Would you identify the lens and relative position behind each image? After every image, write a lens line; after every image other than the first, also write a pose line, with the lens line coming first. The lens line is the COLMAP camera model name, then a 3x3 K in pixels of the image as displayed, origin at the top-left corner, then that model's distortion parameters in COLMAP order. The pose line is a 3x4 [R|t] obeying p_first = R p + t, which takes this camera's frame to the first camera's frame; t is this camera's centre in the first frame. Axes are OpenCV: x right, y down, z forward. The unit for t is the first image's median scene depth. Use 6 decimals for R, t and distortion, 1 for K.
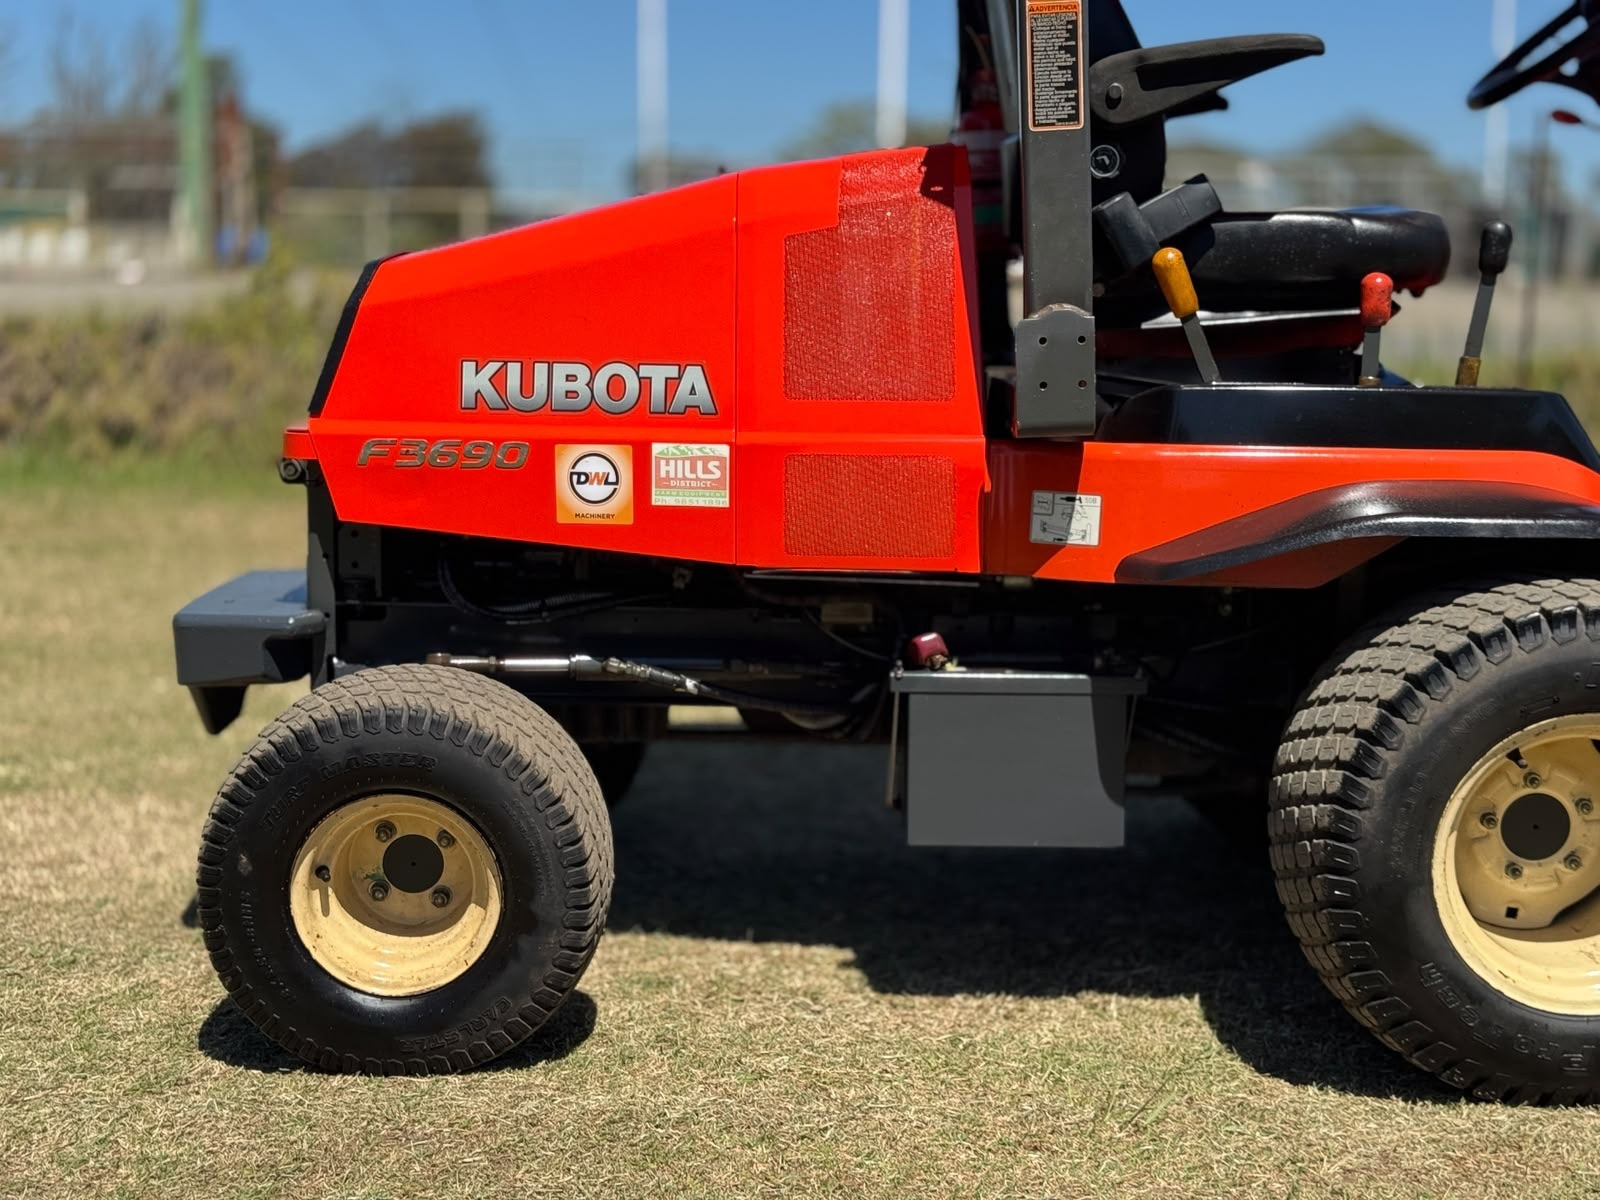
lens RADIAL K [[2237.9, 0, 802.0], [0, 2237.9, 600.7], [0, 0, 1]] dist [0.171306, -0.328495]
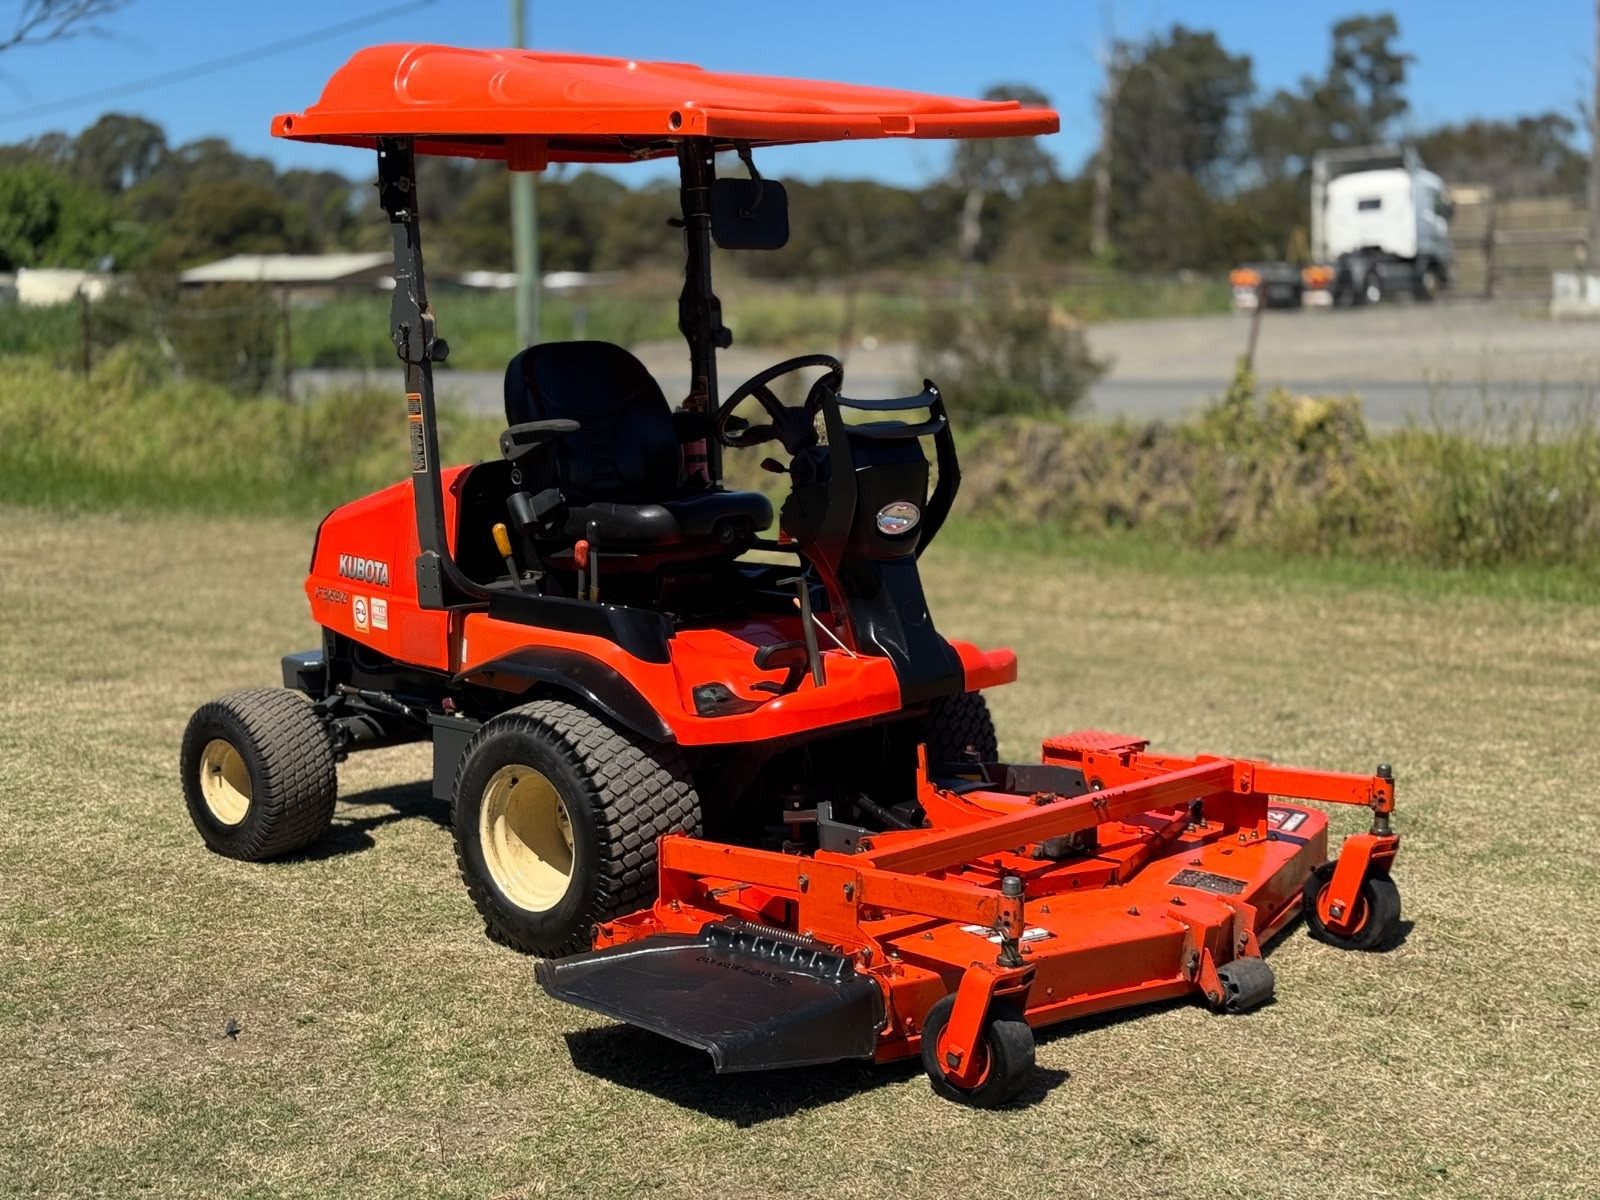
lens RADIAL K [[2237.9, 0, 802.0], [0, 2237.9, 600.7], [0, 0, 1]] dist [0.171306, -0.328495]
pose [[0.715971, 0.073249, -0.694277, 1.753245], [-0.075785, 0.996758, 0.027009, -0.158051], [0.694005, 0.033278, 0.719201, -0.282369]]
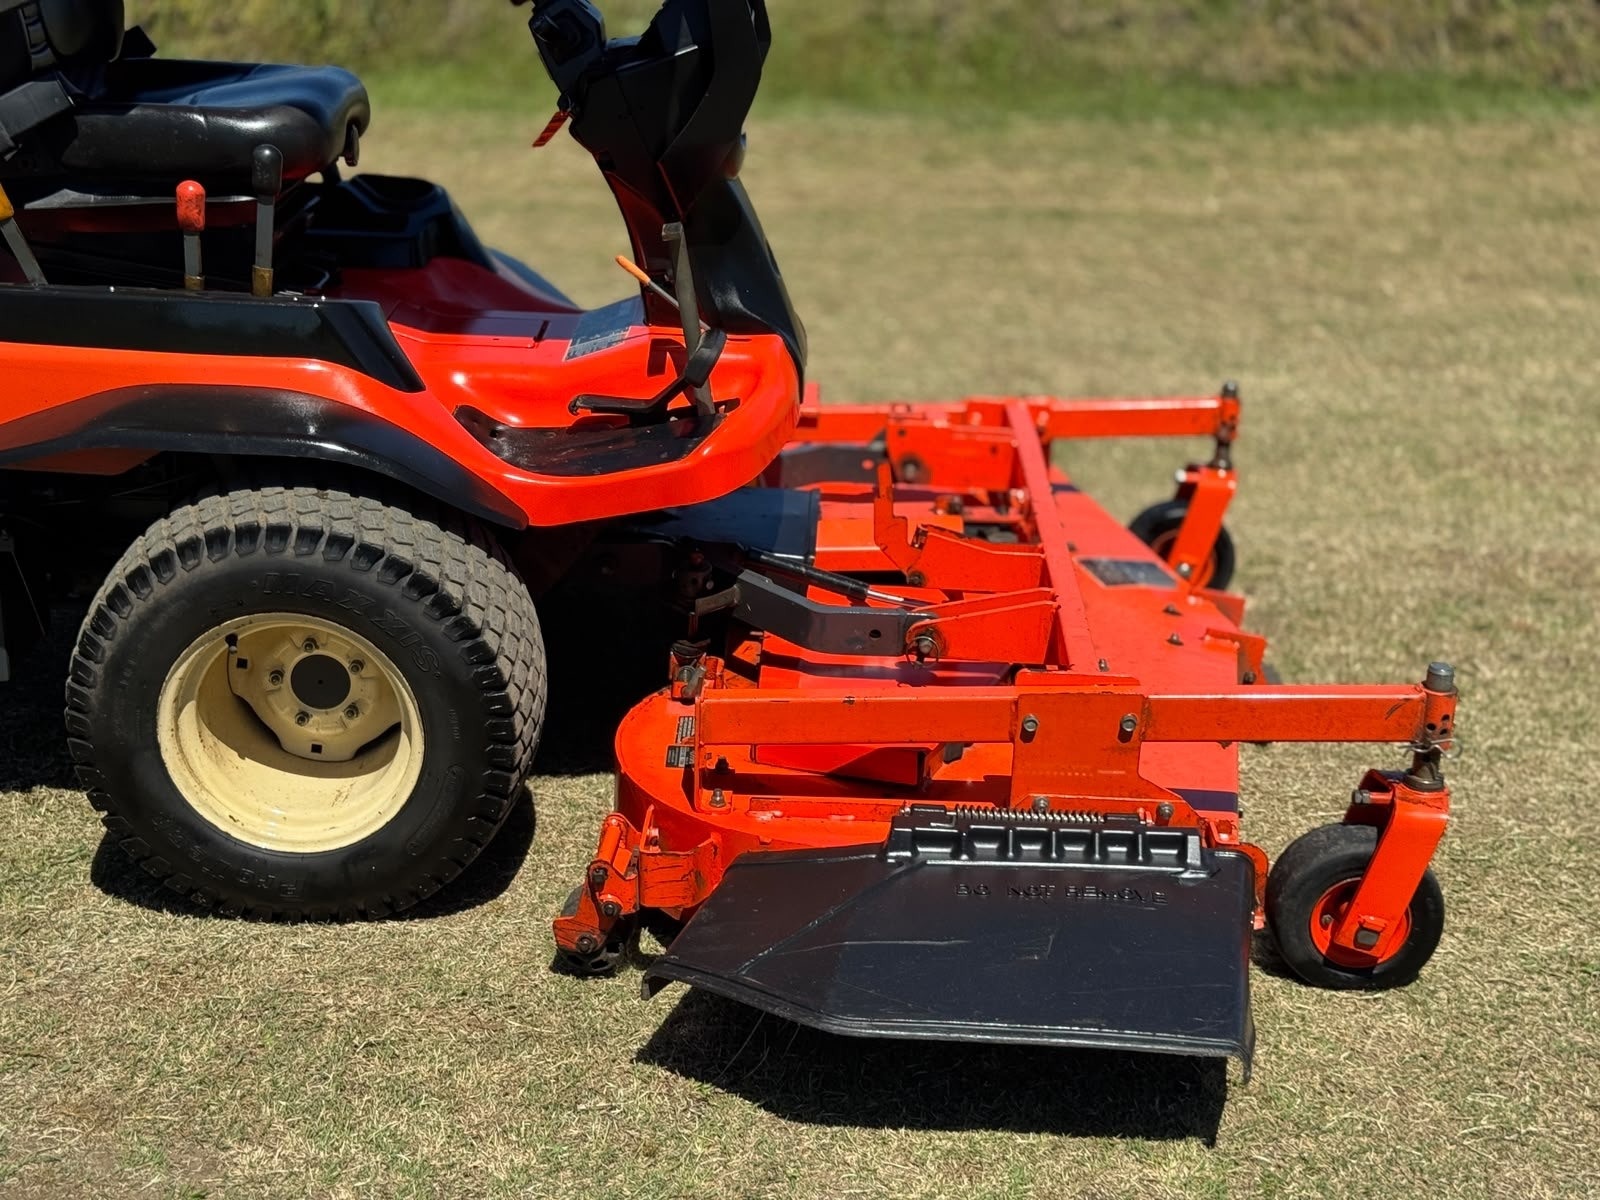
lens RADIAL K [[2237.9, 0, 802.0], [0, 2237.9, 600.7], [0, 0, 1]] dist [0.171306, -0.328495]
pose [[0.999471, 0.024649, -0.021235, 0.571575], [-0.019328, 0.974877, 0.221902, -0.194203], [0.026171, -0.221374, 0.974838, -0.102819]]
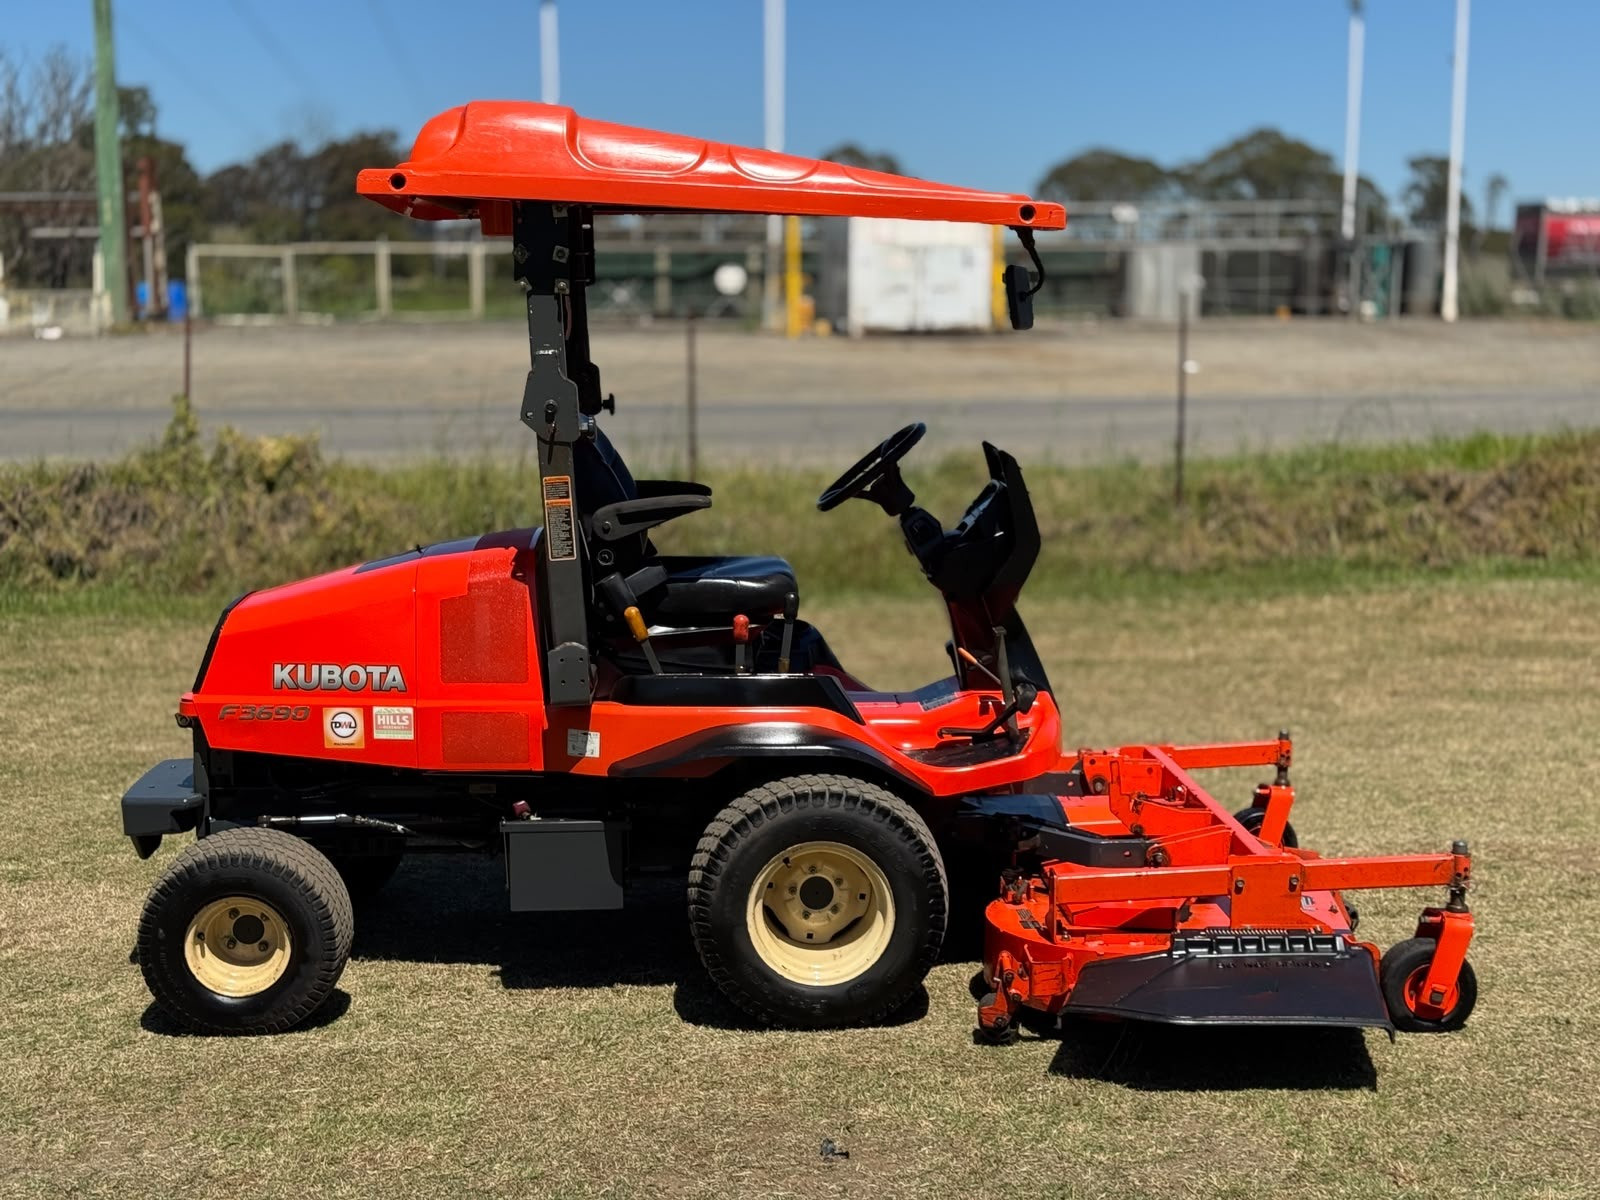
lens RADIAL K [[2224.6, 0, 802.9], [0, 2224.6, 603.8], [0, 0, 1]] dist [0.181109, -0.331000]
pose [[0.999262, -0.019854, 0.032880, 0.242115], [0.019923, 0.999800, -0.001765, -0.148447], [-0.032838, 0.002419, 0.999458, -0.943703]]
